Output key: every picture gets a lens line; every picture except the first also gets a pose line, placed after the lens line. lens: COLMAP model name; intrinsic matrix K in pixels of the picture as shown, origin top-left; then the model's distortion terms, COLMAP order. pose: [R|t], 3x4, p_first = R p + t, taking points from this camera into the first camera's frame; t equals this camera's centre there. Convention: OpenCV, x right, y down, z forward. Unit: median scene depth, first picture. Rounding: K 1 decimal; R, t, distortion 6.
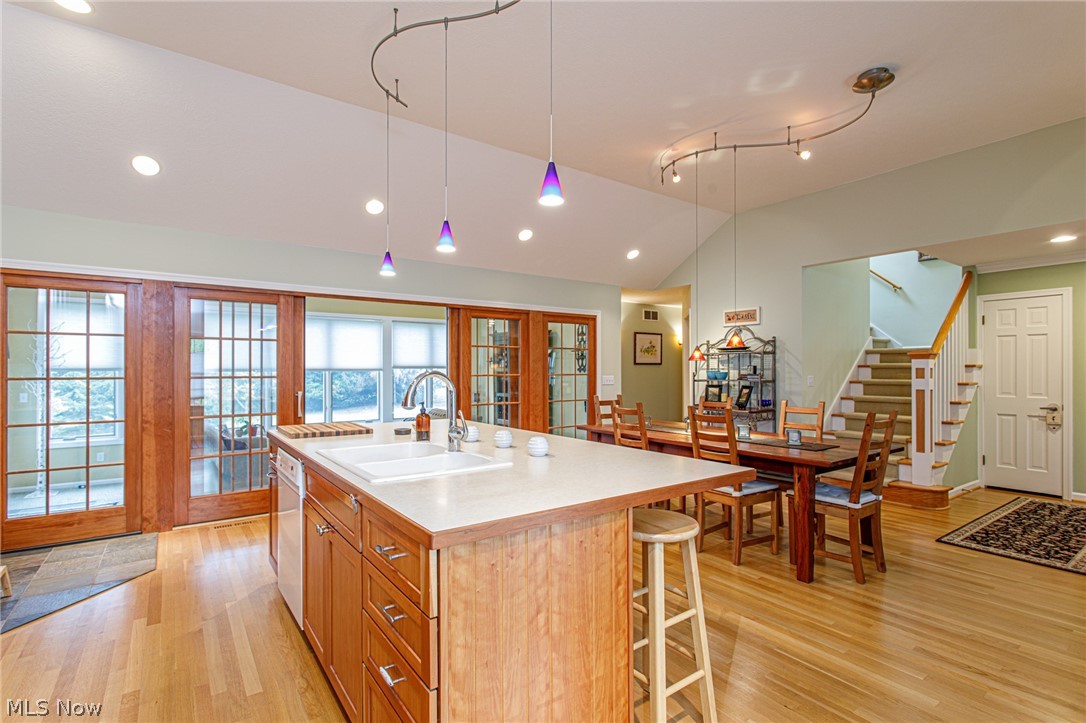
lens RADIAL K [[516.3, 0, 539.7], [0, 516.3, 368.3], [0, 0, 1]] dist [-0.001034, 0.001171]
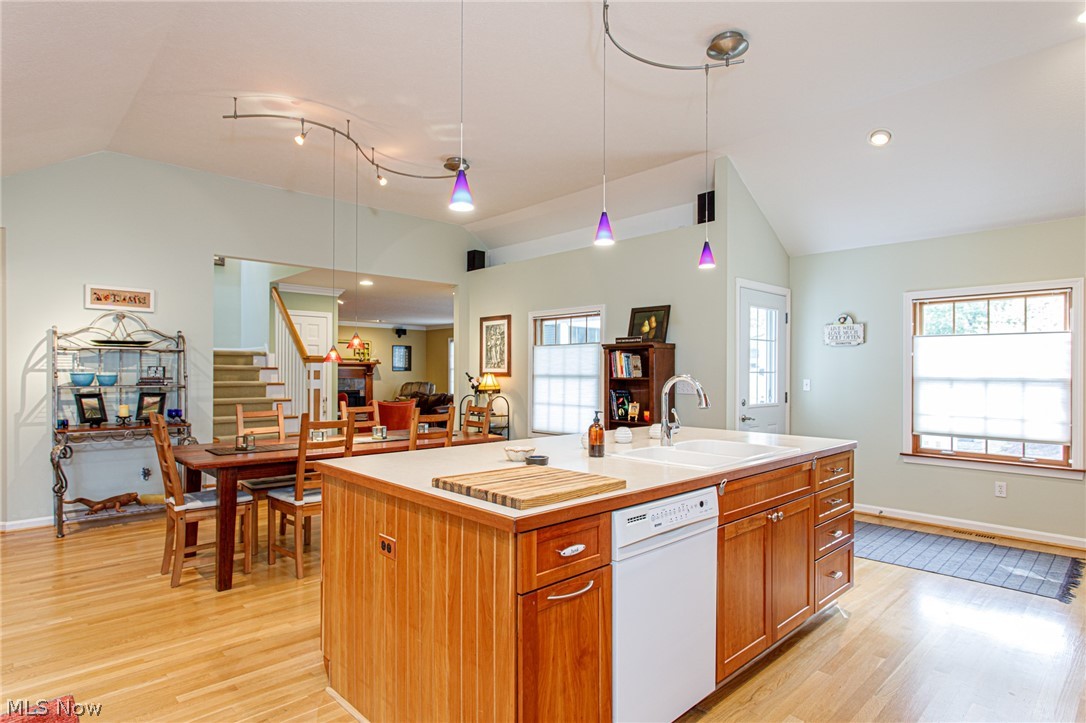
lens RADIAL K [[583.8, 0, 538.8], [0, 583.8, 368.8], [0, 0, 1]] dist [0.001224, 0.000280]
pose [[-0.135750, 0.004486, 0.990733, -0.520077], [-0.005174, 0.999973, -0.005237, 0.000129], [-0.990730, -0.005837, -0.135724, 0.546939]]
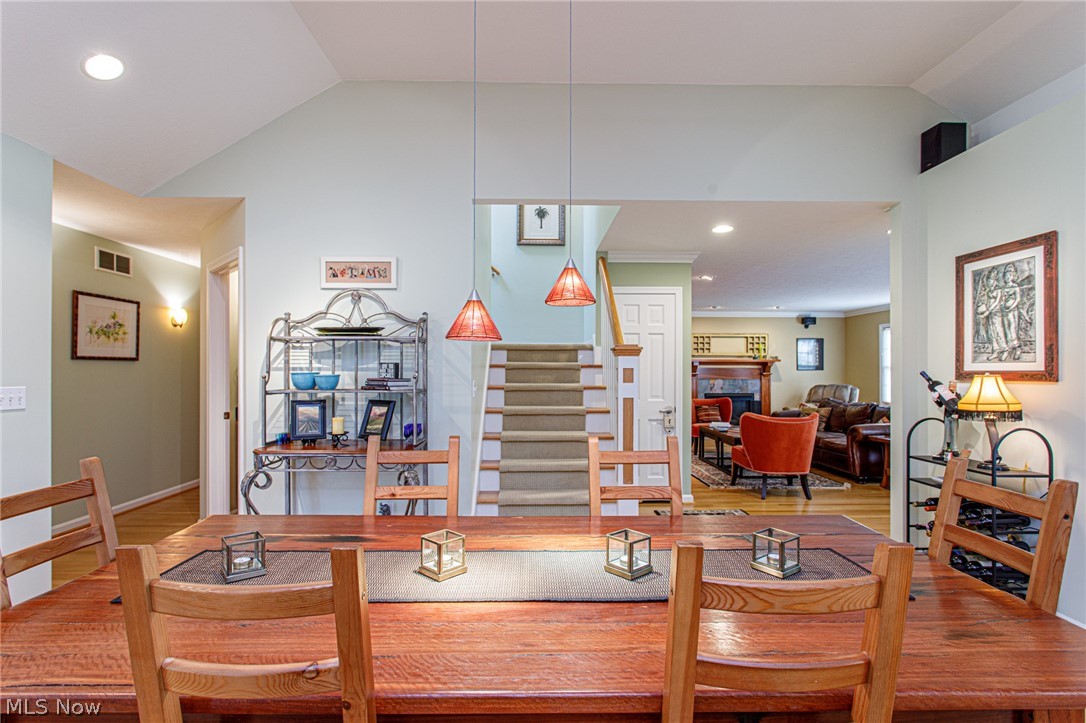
lens RADIAL K [[516.3, 0, 539.7], [0, 516.3, 368.3], [0, 0, 1]] dist [-0.001034, 0.001171]
pose [[0.566144, 0.005026, 0.824291, 0.052714], [-0.003457, 0.999987, -0.003724, 0.002111], [-0.824299, -0.000742, 0.566154, 0.554682]]
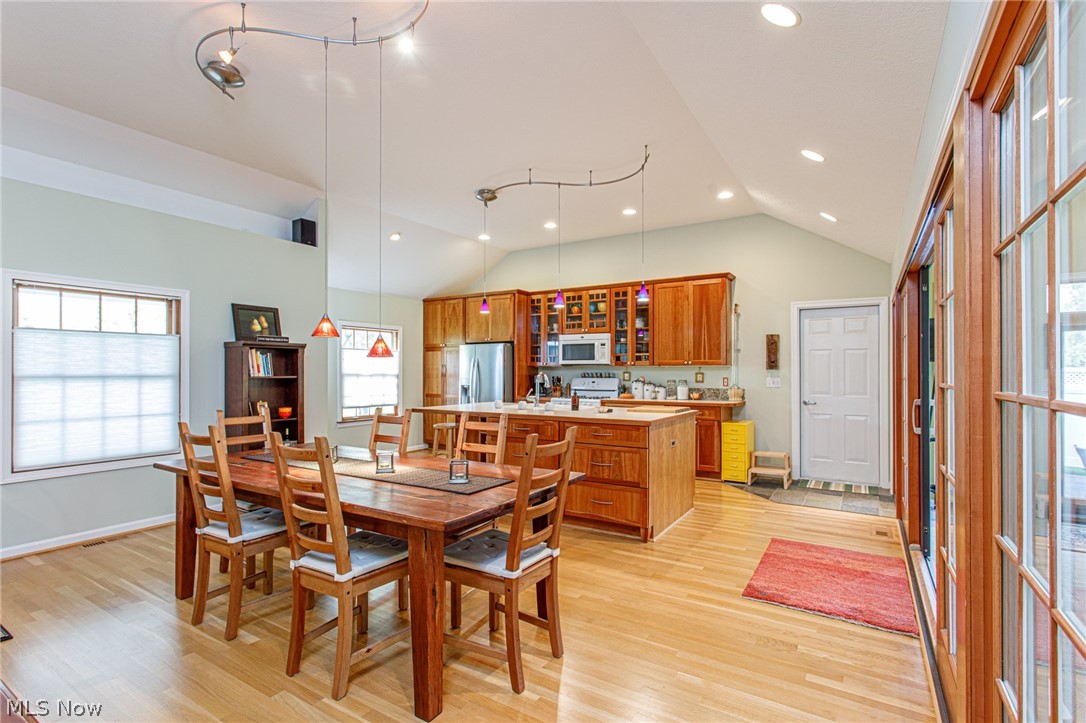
lens RADIAL K [[516.3, 0, 539.7], [0, 516.3, 368.3], [0, 0, 1]] dist [-0.001034, 0.001171]
pose [[-0.928431, -0.000143, -0.371504, 0.252242], [0.003203, 0.999960, -0.008390, 0.003918], [0.371490, -0.008979, -0.928394, 1.173424]]
